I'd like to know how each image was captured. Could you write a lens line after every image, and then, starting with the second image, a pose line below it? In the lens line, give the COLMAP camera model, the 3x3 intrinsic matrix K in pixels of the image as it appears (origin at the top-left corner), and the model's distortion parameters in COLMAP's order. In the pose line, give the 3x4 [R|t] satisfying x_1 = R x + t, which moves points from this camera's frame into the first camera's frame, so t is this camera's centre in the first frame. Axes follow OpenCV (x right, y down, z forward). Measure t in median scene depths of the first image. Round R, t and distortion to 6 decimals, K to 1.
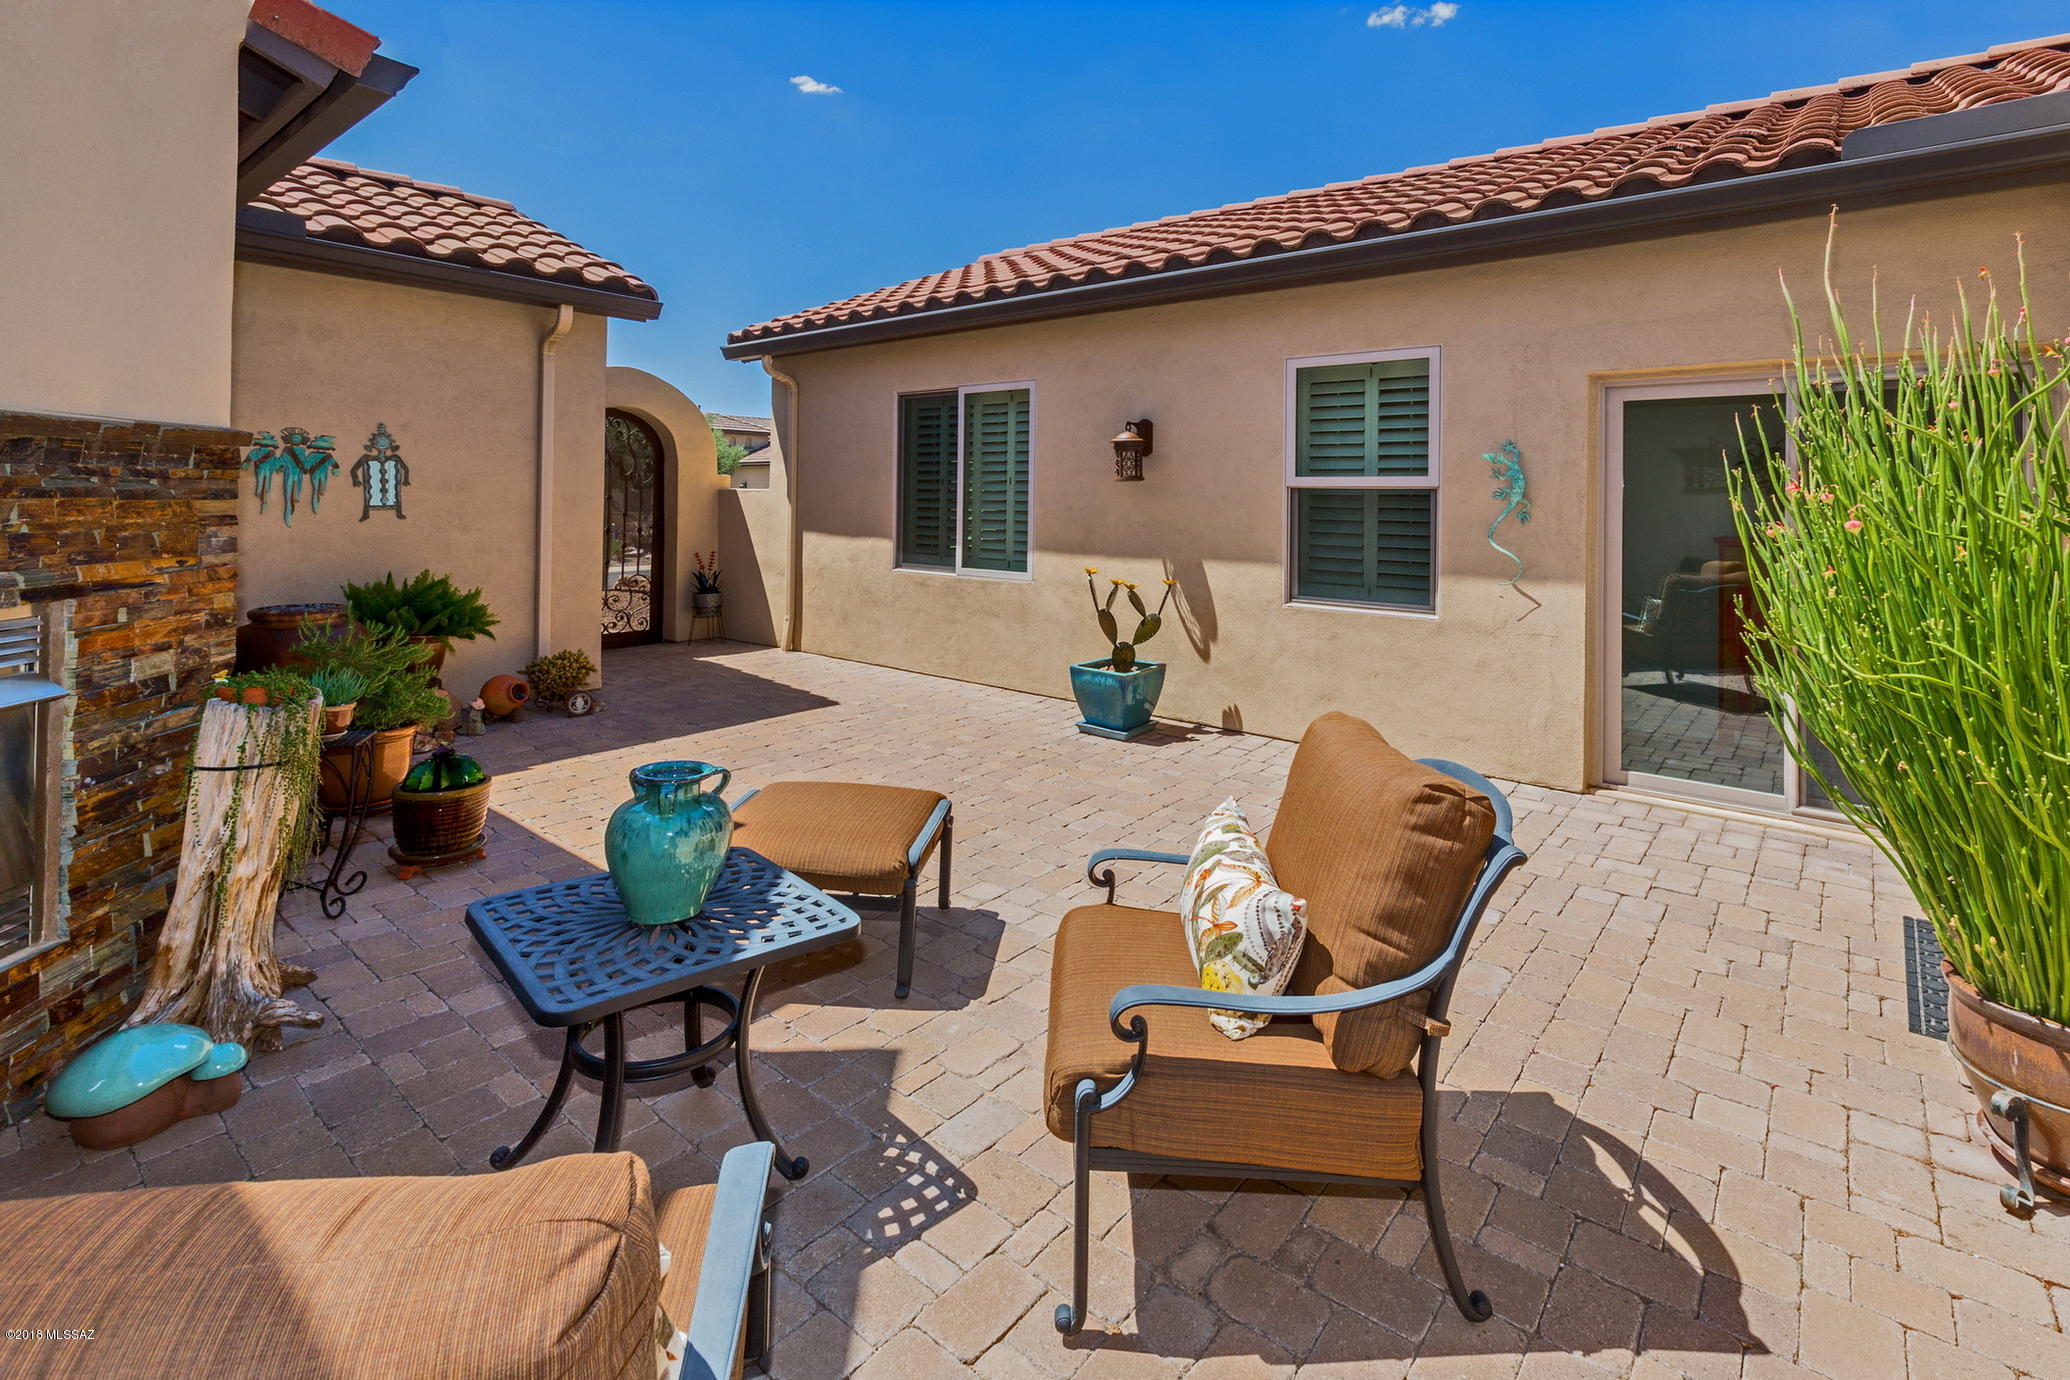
lens RADIAL K [[958.0, 0, 1018.5], [0, 958.0, 687.6], [0, 0, 1]] dist [0.001642, 0.000367]
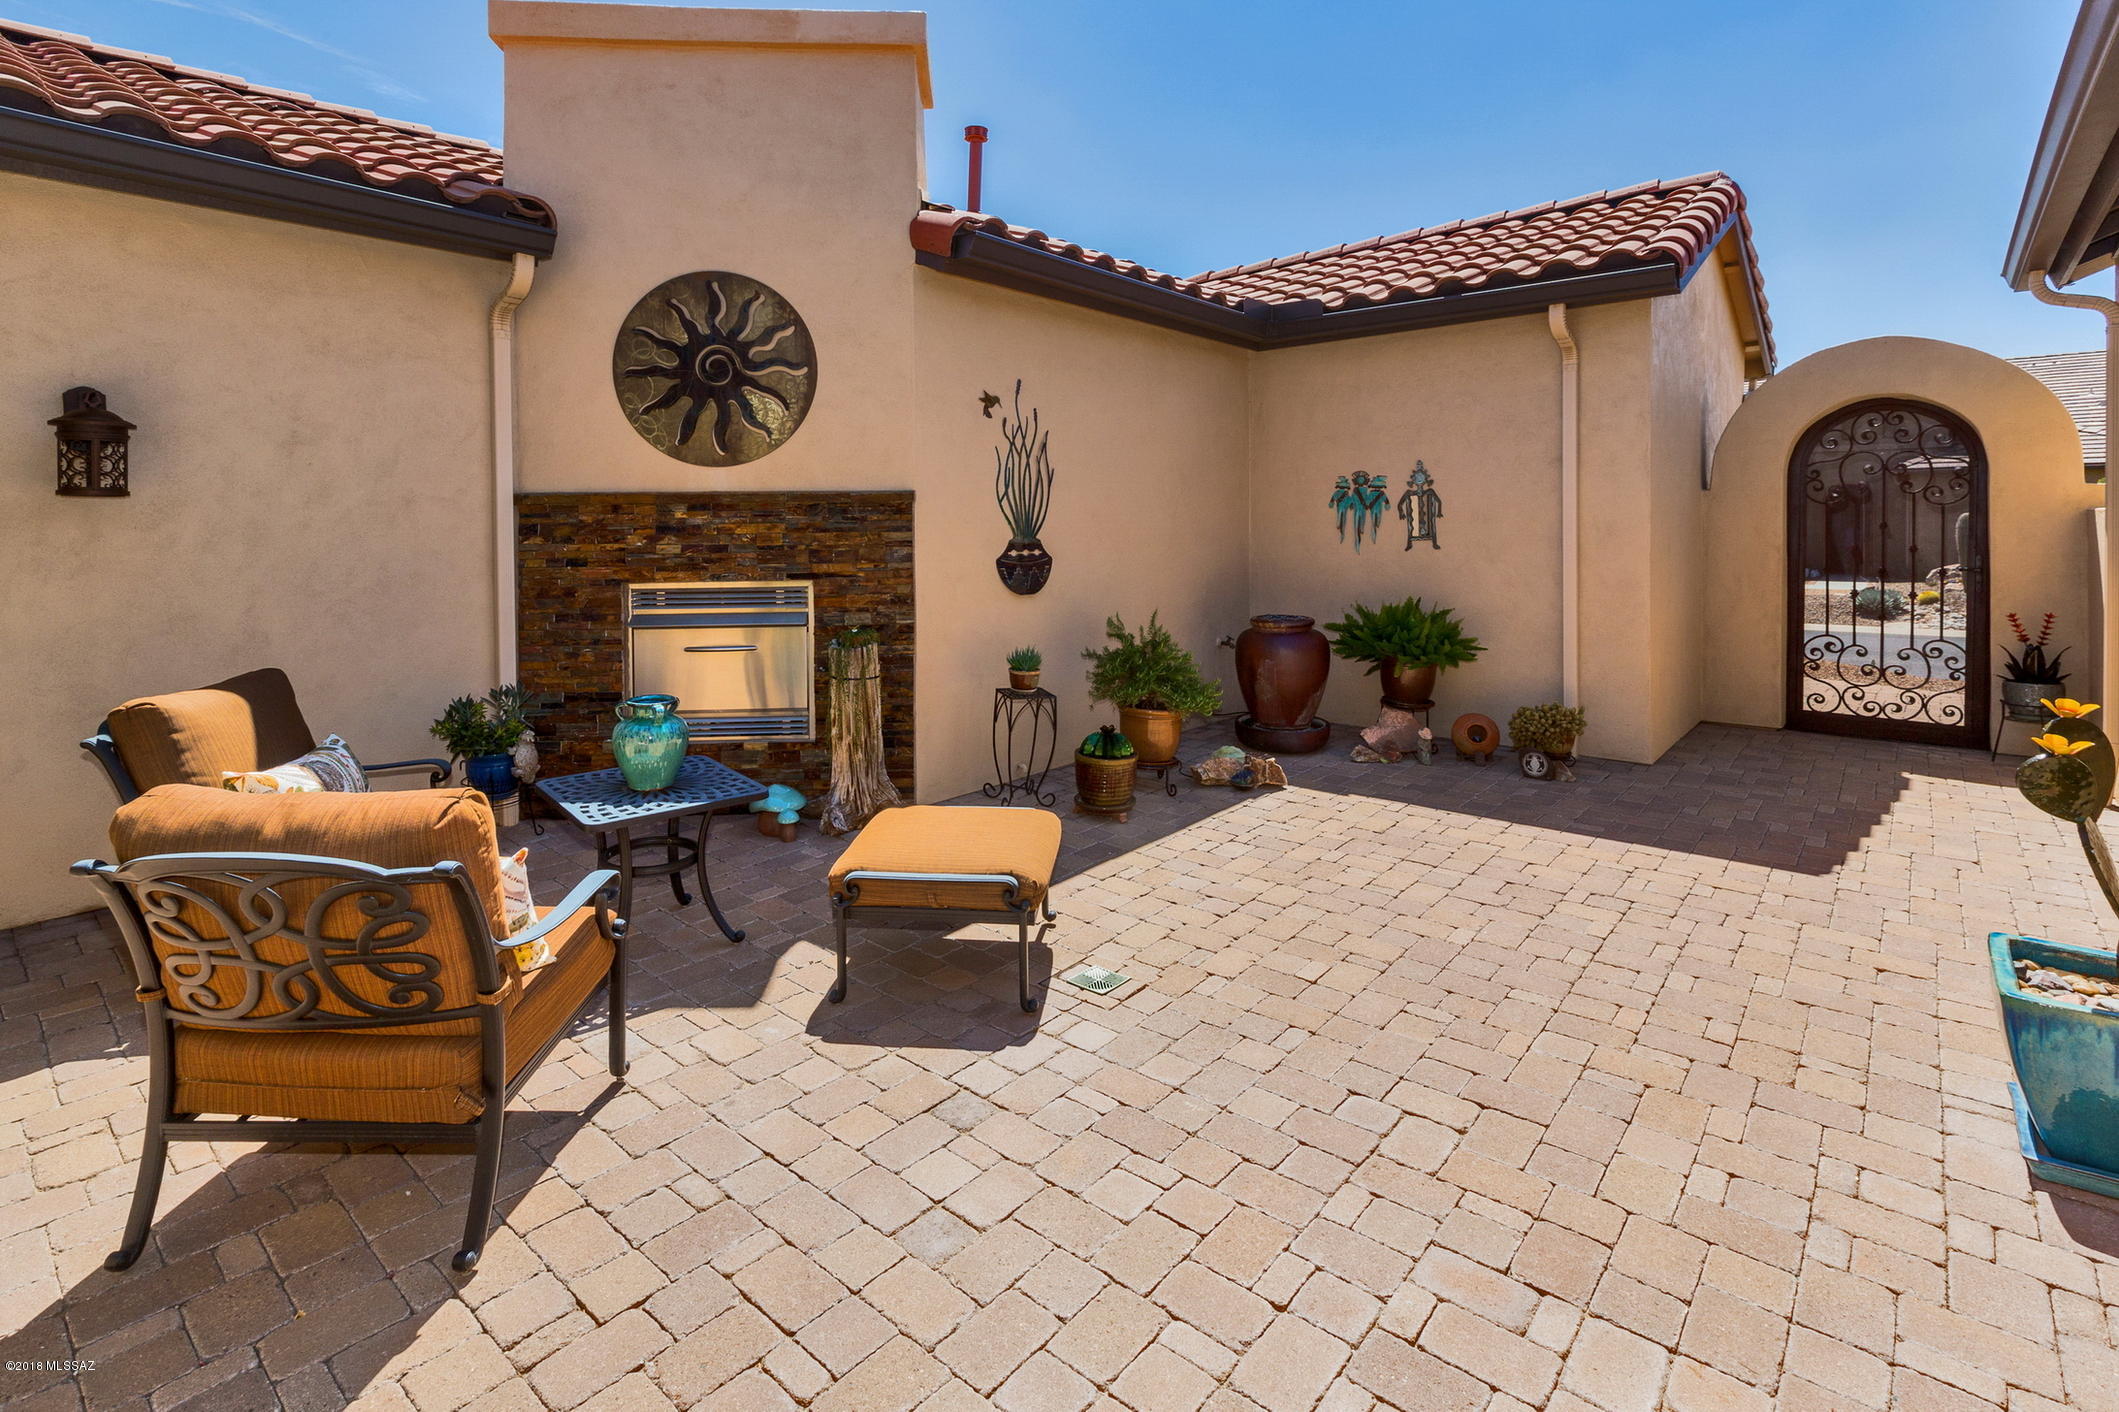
lens RADIAL K [[980.7, 0, 1042.6], [0, 980.7, 703.5], [0, 0, 1]] dist [0.001642, 0.000367]
pose [[-0.013458, 0.167454, -0.985788, 1.061633], [-0.188096, 0.967853, 0.166975, -0.258283], [0.982058, 0.187670, 0.018472, 1.375660]]
